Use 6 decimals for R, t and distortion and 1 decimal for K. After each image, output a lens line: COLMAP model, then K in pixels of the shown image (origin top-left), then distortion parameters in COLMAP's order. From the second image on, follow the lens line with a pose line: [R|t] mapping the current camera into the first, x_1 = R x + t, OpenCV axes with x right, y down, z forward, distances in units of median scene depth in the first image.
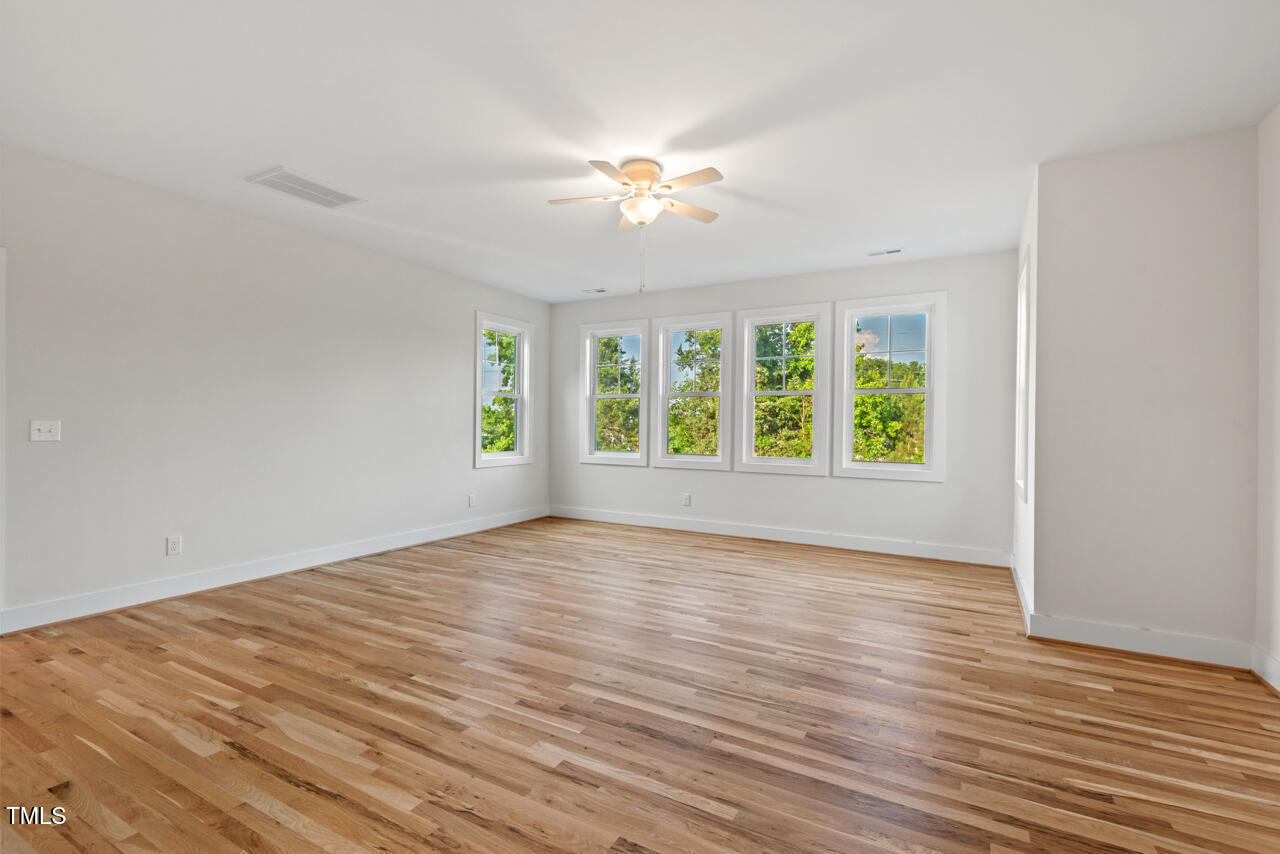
lens RADIAL K [[574.8, 0, 639.1], [0, 574.8, 425.4], [0, 0, 1]] dist [0.024659, -0.010338]
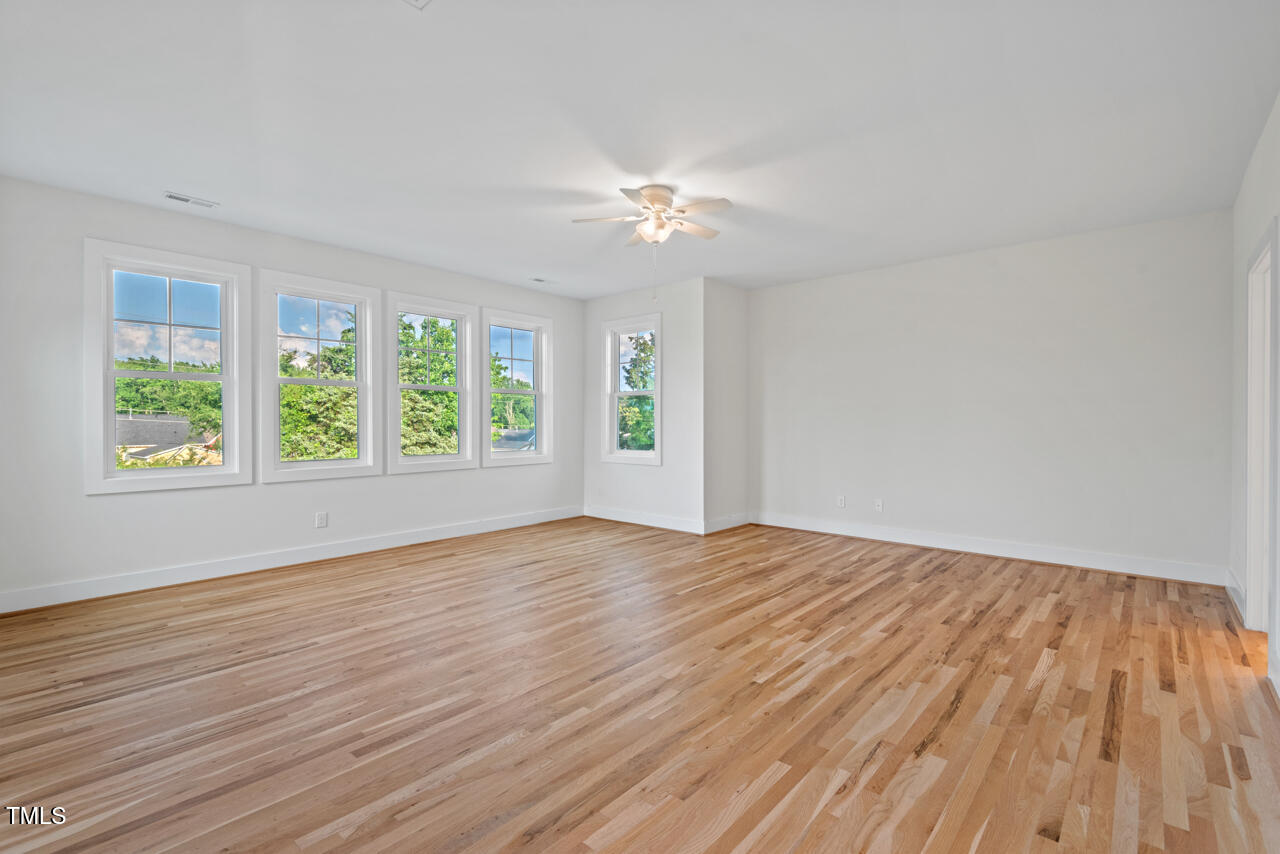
lens RADIAL K [[580.6, 0, 643.4], [0, 580.6, 410.5], [0, 0, 1]] dist [0.038674, -0.026974]
pose [[0.200047, 0.012704, 0.979704, -1.197943], [0.006385, 0.999878, -0.014269, -0.003935], [-0.979765, 0.009110, 0.199942, 0.852684]]
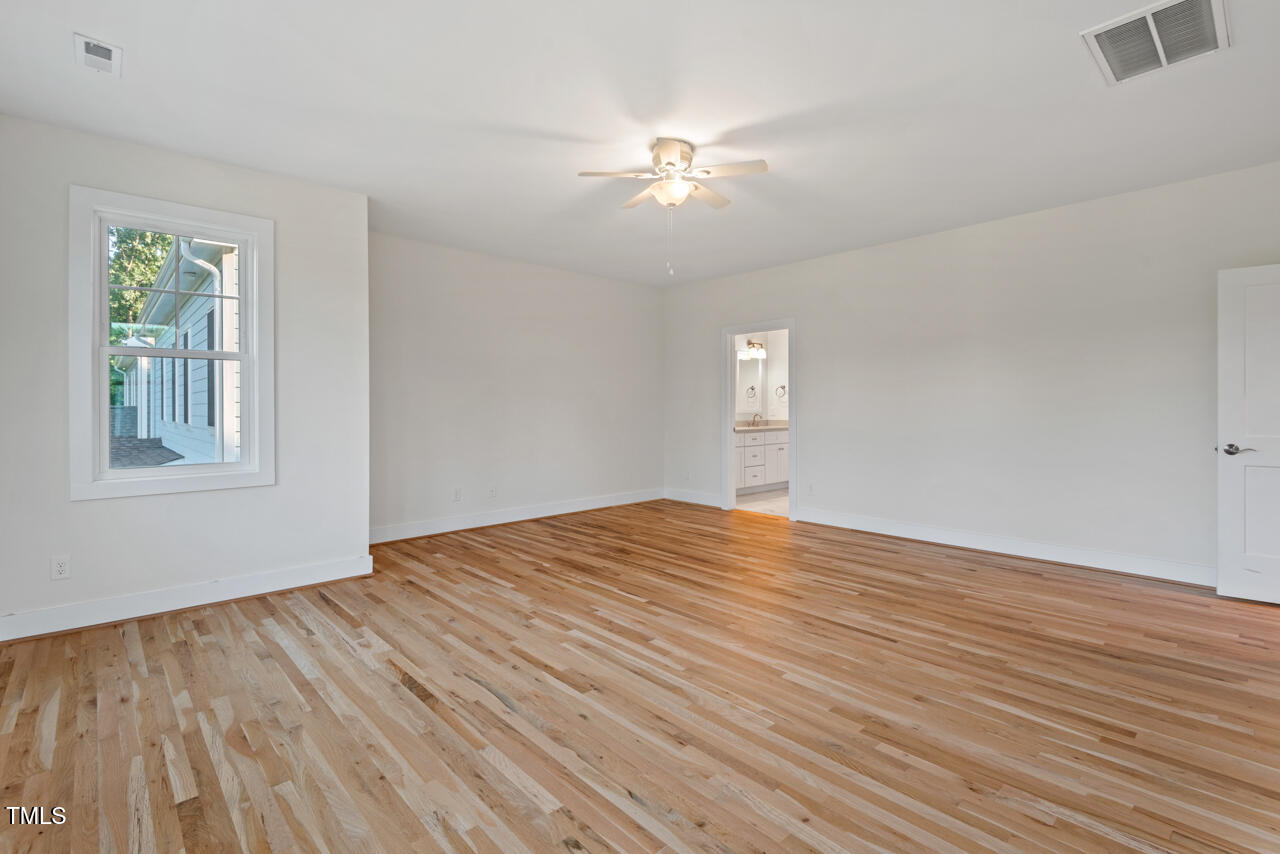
lens RADIAL K [[579.2, 0, 652.4], [0, 579.2, 400.6], [0, 0, 1]] dist [0.027205, -0.013290]
pose [[-0.957109, -0.004598, 0.289692, -0.277081], [-0.005312, 0.999984, -0.001679, -0.010532], [-0.289680, -0.003146, -0.957119, 2.110840]]
